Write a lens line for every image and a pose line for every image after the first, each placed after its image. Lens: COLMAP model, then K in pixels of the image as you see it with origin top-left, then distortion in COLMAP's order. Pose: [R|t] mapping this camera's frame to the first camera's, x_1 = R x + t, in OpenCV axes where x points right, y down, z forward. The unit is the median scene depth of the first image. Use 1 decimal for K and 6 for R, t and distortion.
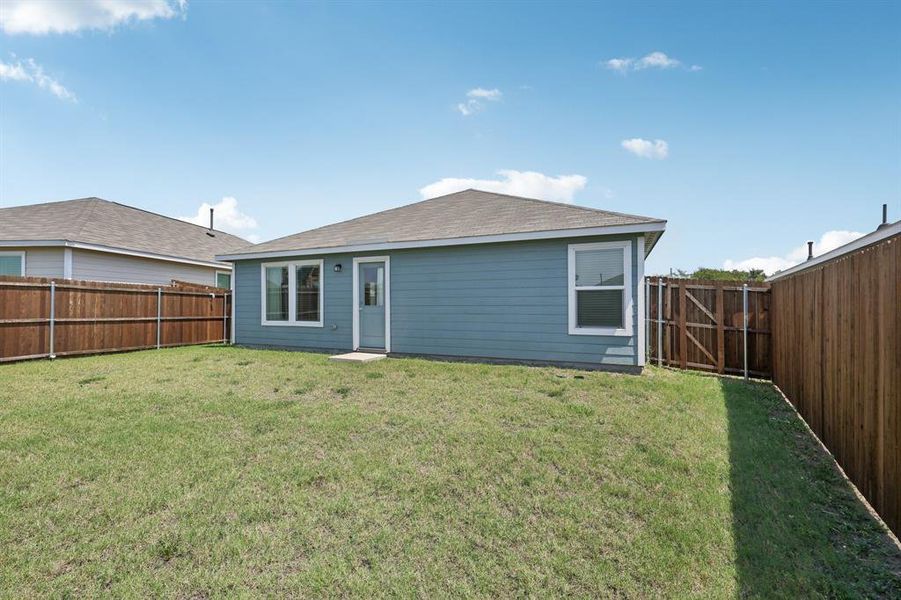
lens RADIAL K [[379.0, 0, 455.1], [0, 379.0, 298.1], [0, 0, 1]] dist [0.006866, -0.000590]
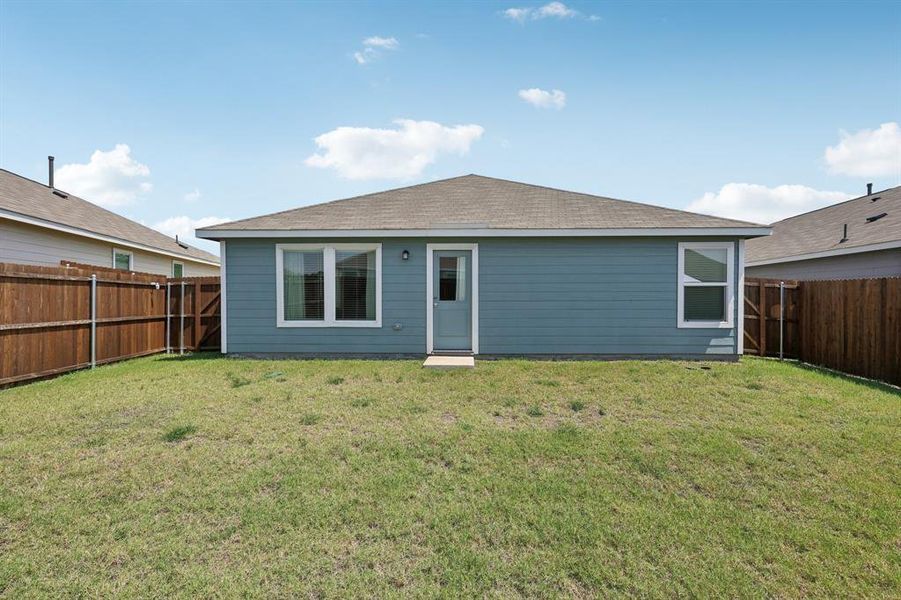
lens RADIAL K [[379.0, 0, 457.9], [0, 379.0, 296.9], [0, 0, 1]] dist [0.006866, -0.000590]
pose [[0.928825, -0.002686, 0.370509, -0.533401], [-0.006400, 0.999708, 0.023293, -0.008891], [-0.370463, -0.024006, 0.928537, 0.202610]]
